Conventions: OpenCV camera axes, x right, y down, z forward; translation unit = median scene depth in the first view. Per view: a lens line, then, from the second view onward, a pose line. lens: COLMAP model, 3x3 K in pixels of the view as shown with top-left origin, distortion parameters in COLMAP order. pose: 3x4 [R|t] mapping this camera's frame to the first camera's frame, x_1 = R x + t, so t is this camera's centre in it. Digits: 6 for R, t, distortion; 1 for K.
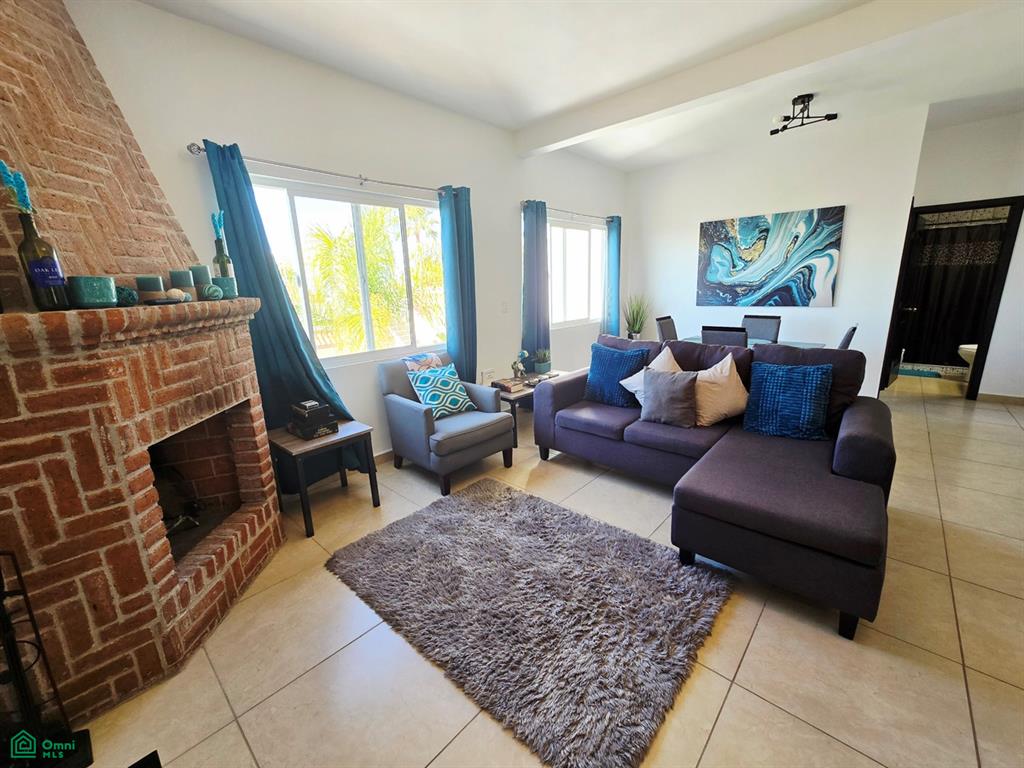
lens RADIAL K [[422.2, 0, 514.7], [0, 422.2, 379.7], [0, 0, 1]] dist [-0.002468, 0.000451]
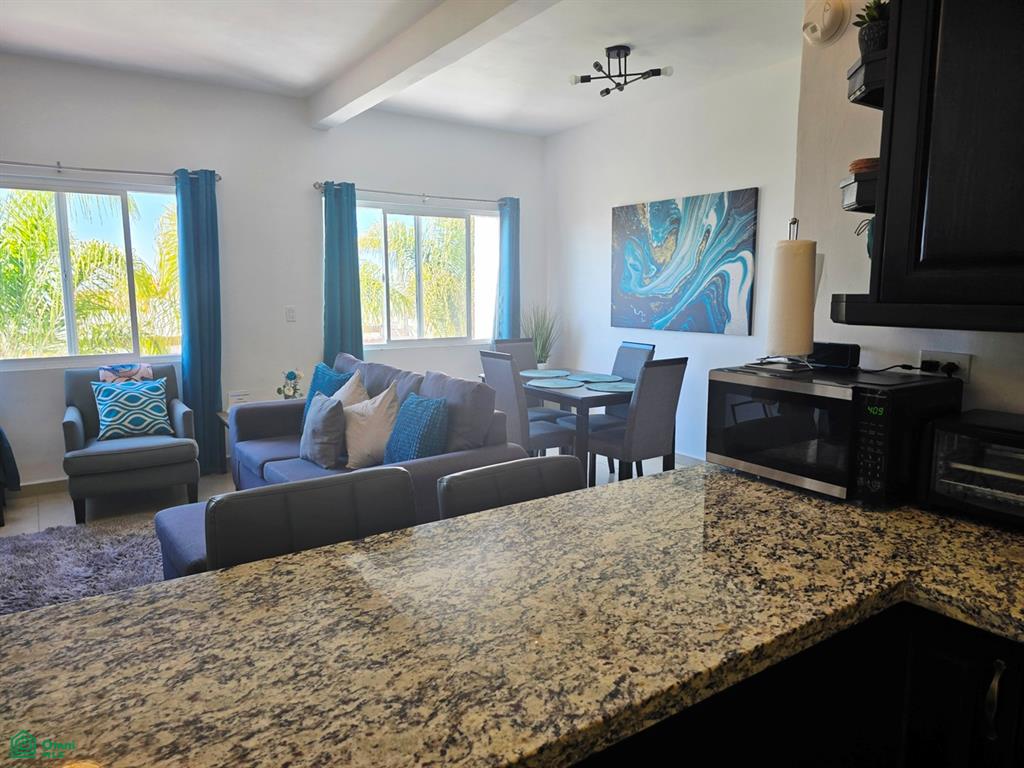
lens RADIAL K [[689.7, 0, 500.9], [0, 689.7, 377.4], [0, 0, 1]] dist [0.062087, -0.055744]
pose [[0.969383, 0.063399, -0.237229, 0.893815], [-0.084476, 0.993229, -0.079754, 0.015884], [0.230567, 0.097353, 0.968174, -0.188985]]
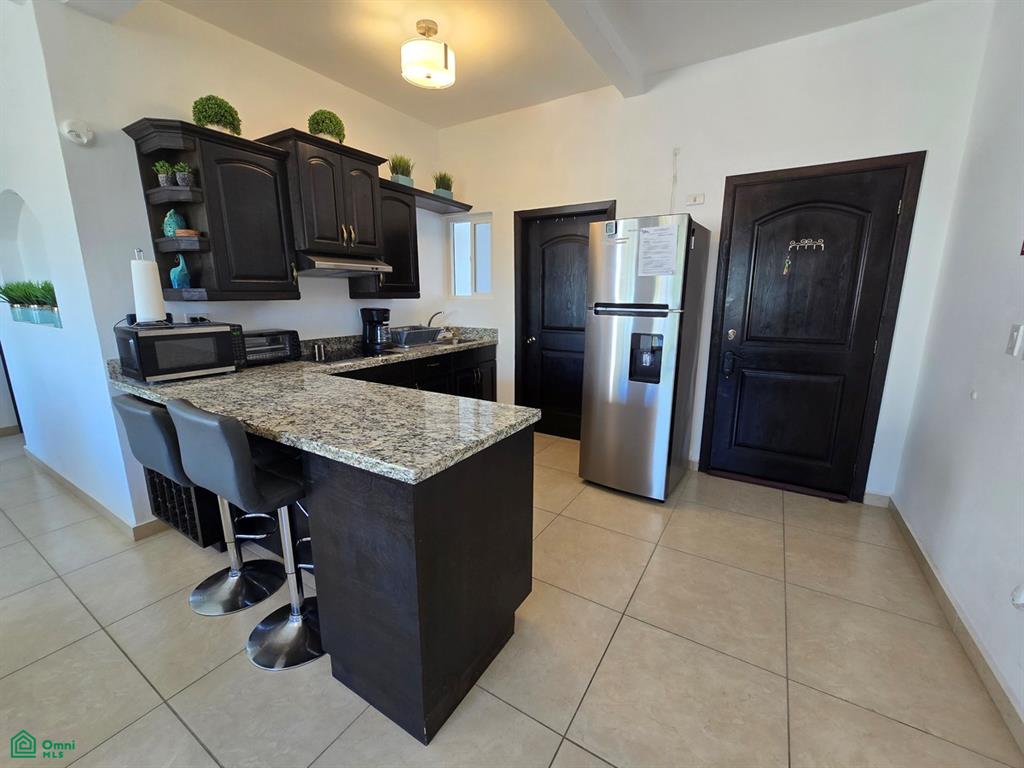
lens RADIAL K [[422.2, 0, 512.3], [0, 422.2, 383.7], [0, 0, 1]] dist [-0.002468, 0.000451]
pose [[-0.176451, -0.172736, 0.969034, -1.210674], [0.226390, 0.950966, 0.210738, 0.017613], [-0.957921, 0.256565, -0.128694, 0.303399]]
